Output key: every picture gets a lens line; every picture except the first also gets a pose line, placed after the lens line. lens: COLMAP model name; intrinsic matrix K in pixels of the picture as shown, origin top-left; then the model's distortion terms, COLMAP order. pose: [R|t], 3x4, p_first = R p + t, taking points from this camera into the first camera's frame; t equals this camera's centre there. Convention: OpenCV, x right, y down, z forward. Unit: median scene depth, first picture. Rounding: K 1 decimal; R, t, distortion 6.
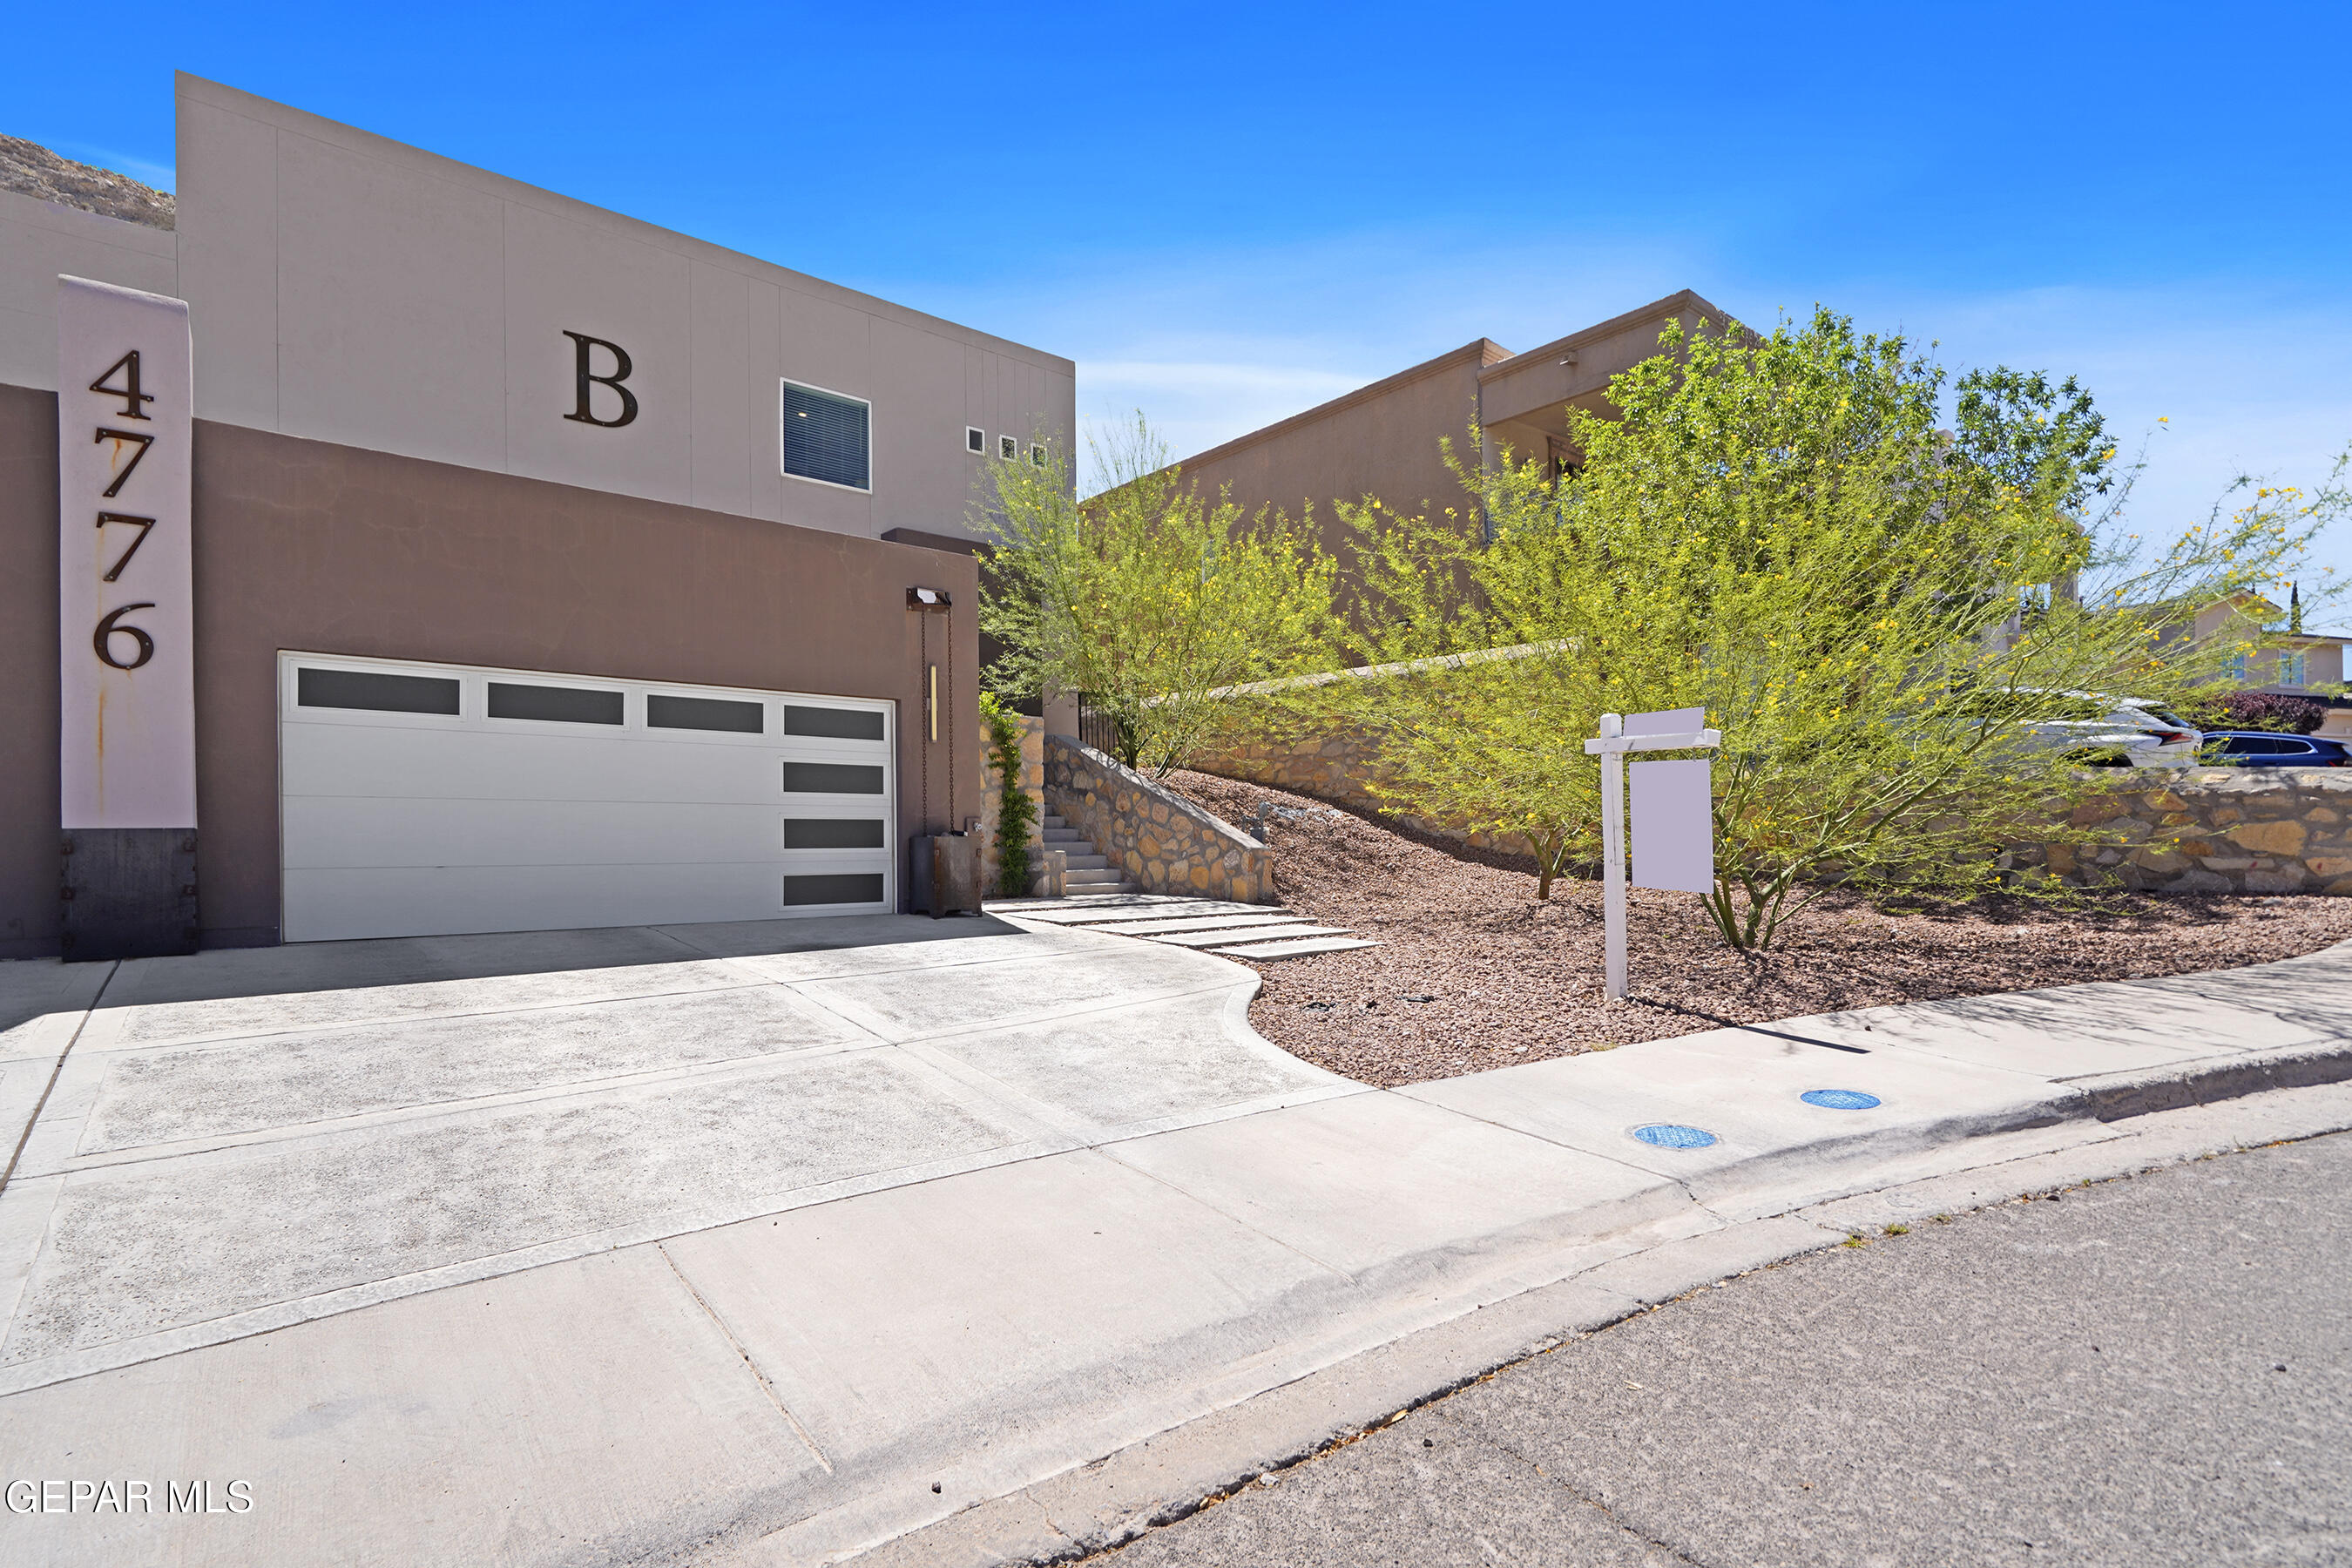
lens RADIAL K [[1086.9, 0, 1175.2], [0, 1086.9, 793.0], [0, 0, 1]] dist [-0.004779, -0.001207]
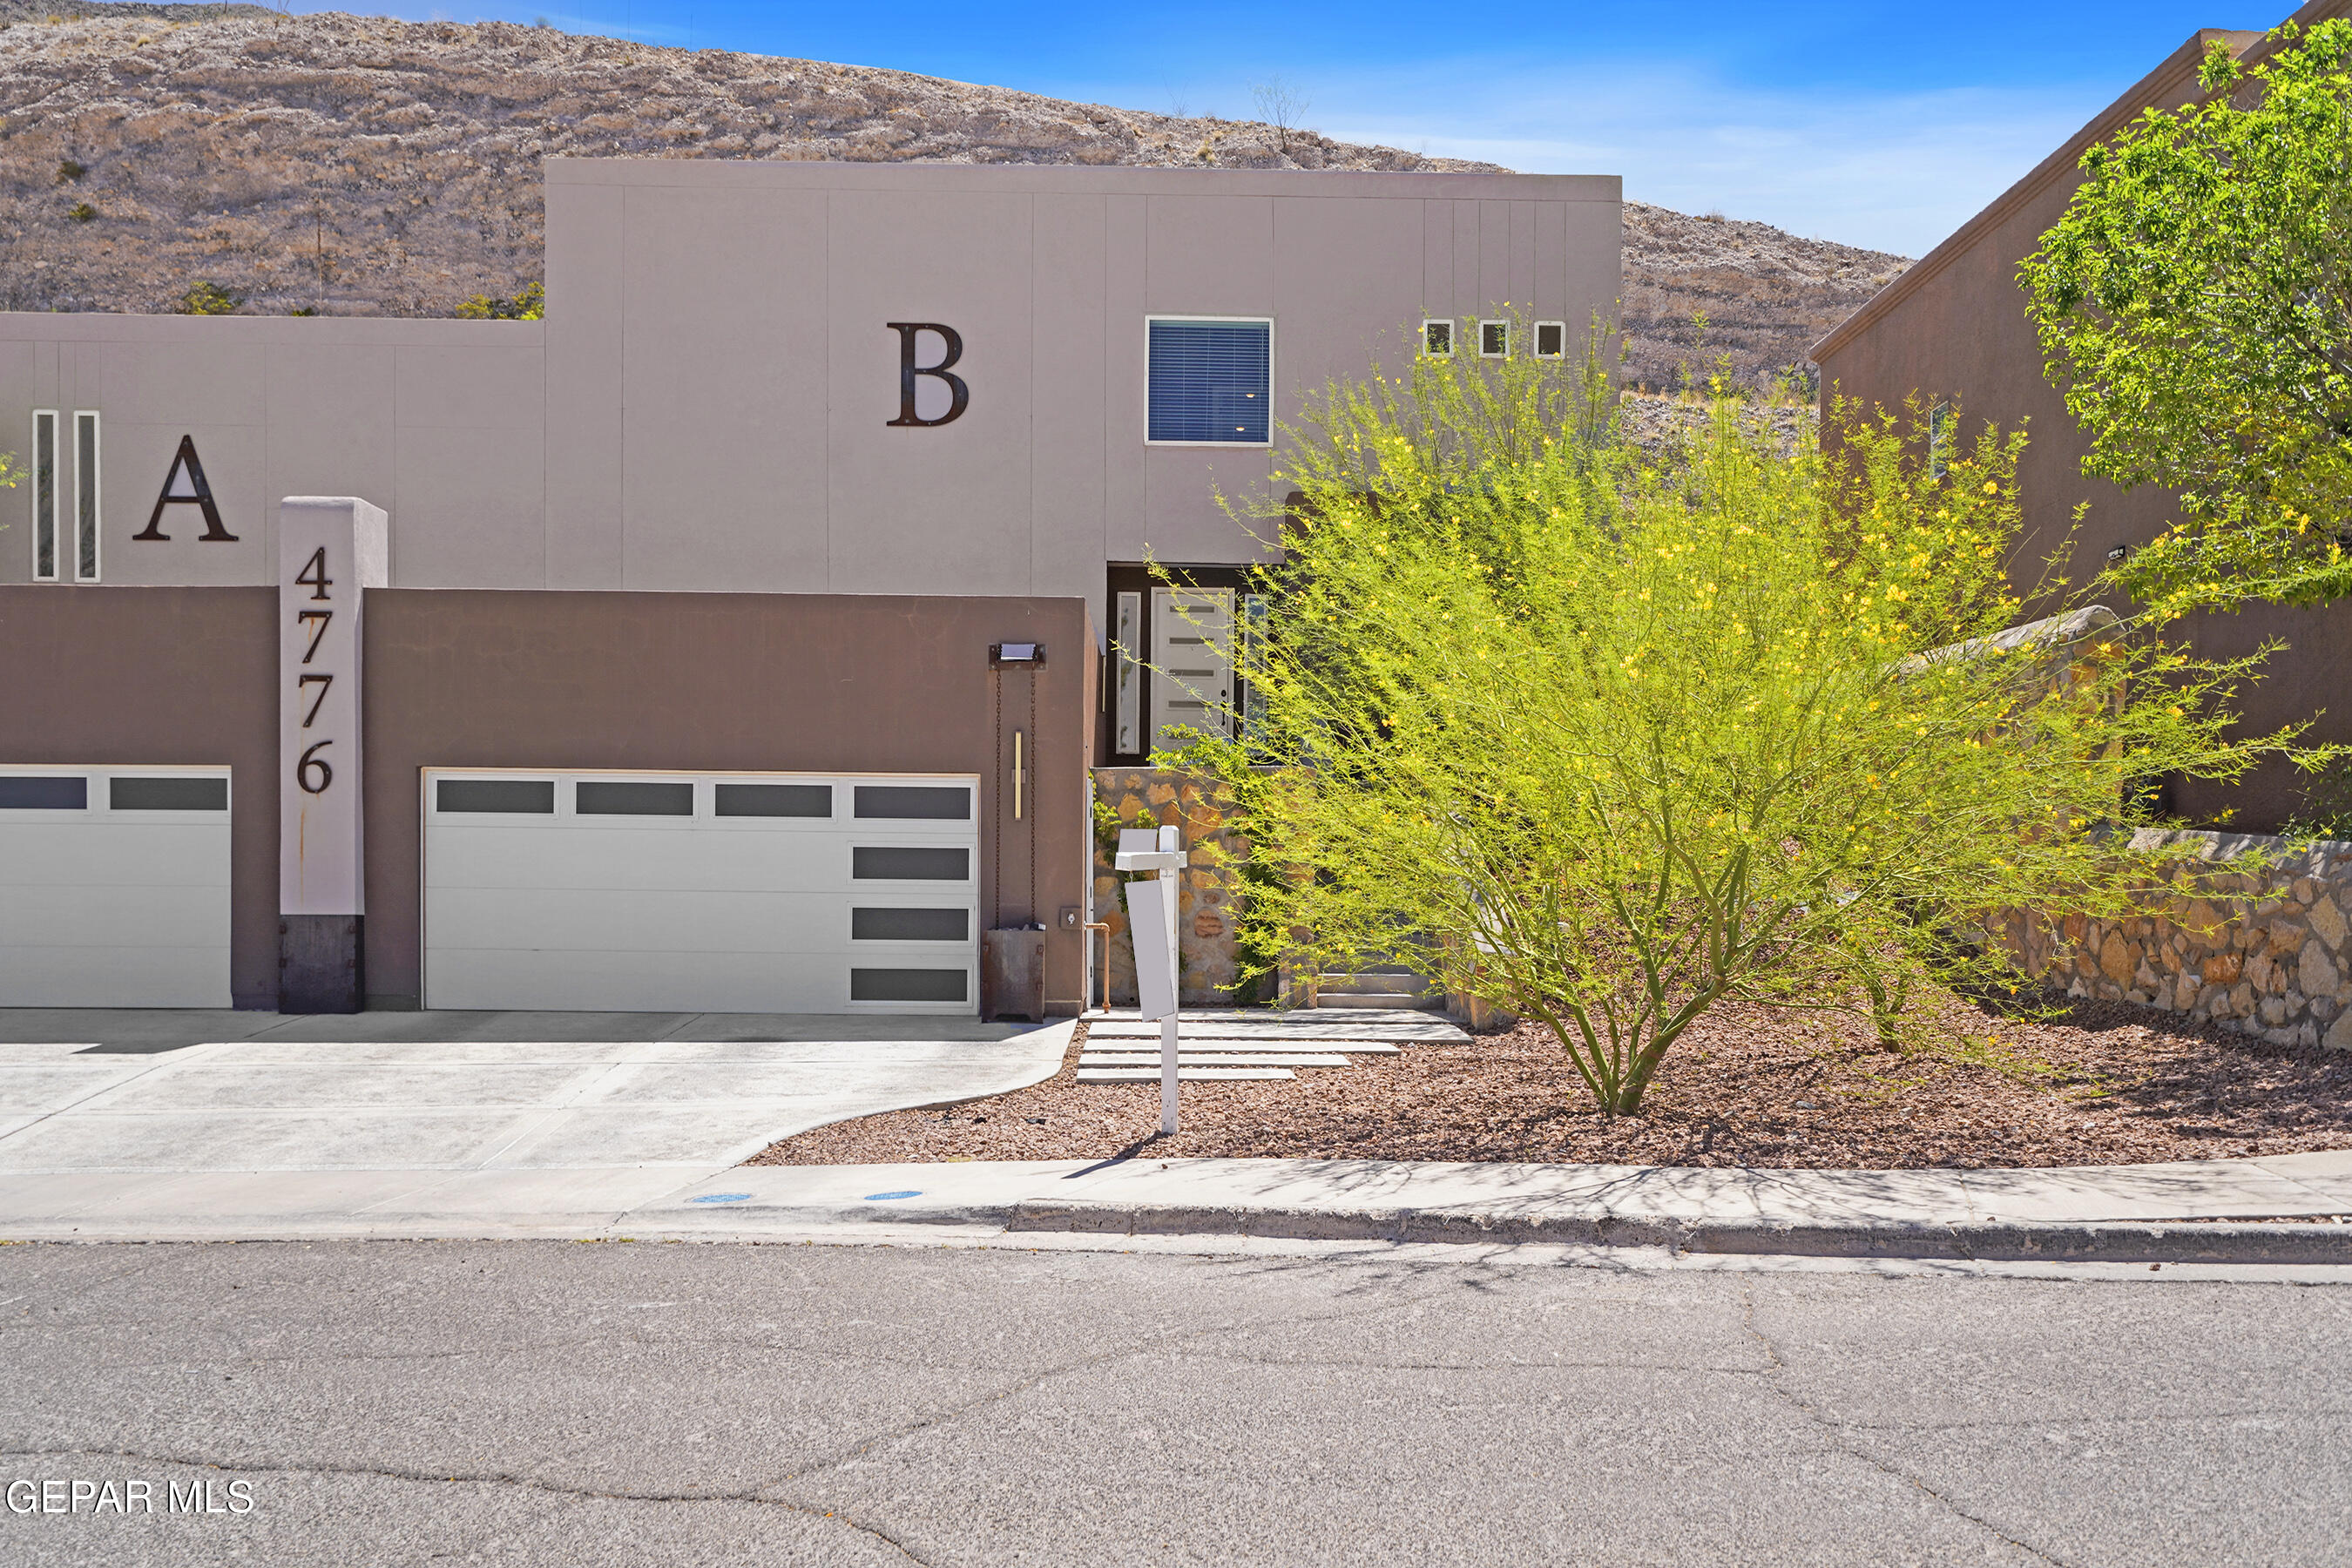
lens RADIAL K [[2198.8, 0, 1178.6], [0, 2198.8, 789.6], [0, 0, 1]] dist [0.057007, 0.000000]
pose [[0.792603, -0.023938, -0.609268, 1.023095], [0.009743, 0.999599, -0.026600, -0.024695], [0.609661, 0.015147, 0.792518, -0.337298]]
